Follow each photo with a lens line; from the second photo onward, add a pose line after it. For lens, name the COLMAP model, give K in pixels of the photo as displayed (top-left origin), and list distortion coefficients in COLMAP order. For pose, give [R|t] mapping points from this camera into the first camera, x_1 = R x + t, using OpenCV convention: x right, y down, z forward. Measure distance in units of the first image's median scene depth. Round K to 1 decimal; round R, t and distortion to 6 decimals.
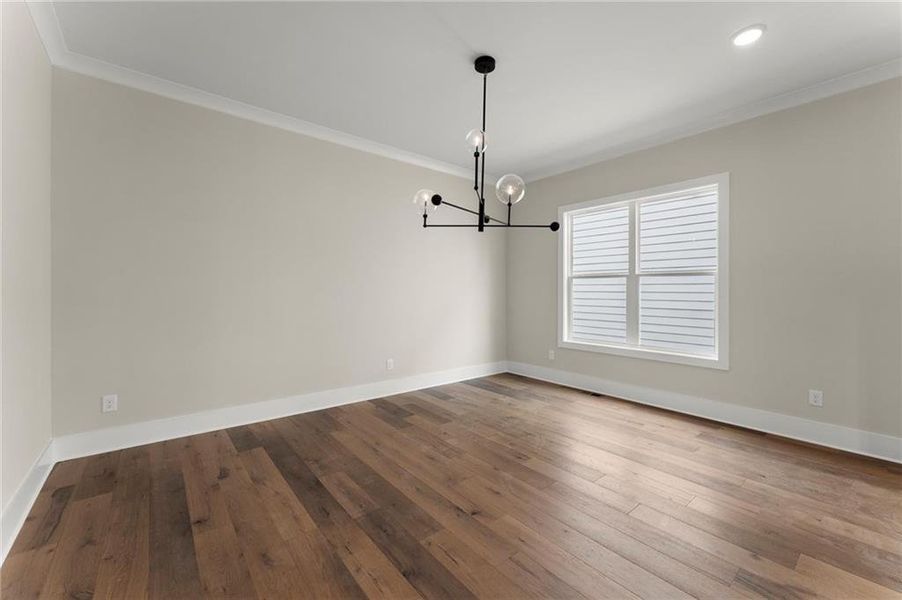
lens RADIAL K [[365.2, 0, 445.5], [0, 365.2, 294.1], [0, 0, 1]] dist [0.000482, 0.000067]
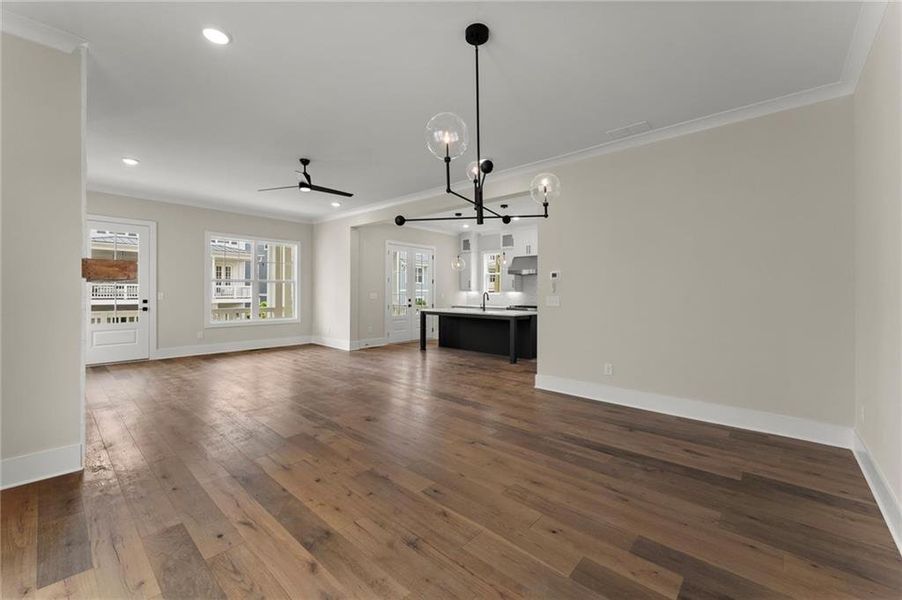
lens RADIAL K [[365.2, 0, 445.5], [0, 365.2, 294.1], [0, 0, 1]] dist [0.000482, 0.000067]
pose [[-0.988251, -0.014809, -0.152121, 0.336754], [-0.016298, 0.999831, 0.008549, -0.003425], [0.151969, 0.010928, -0.988325, 1.960162]]
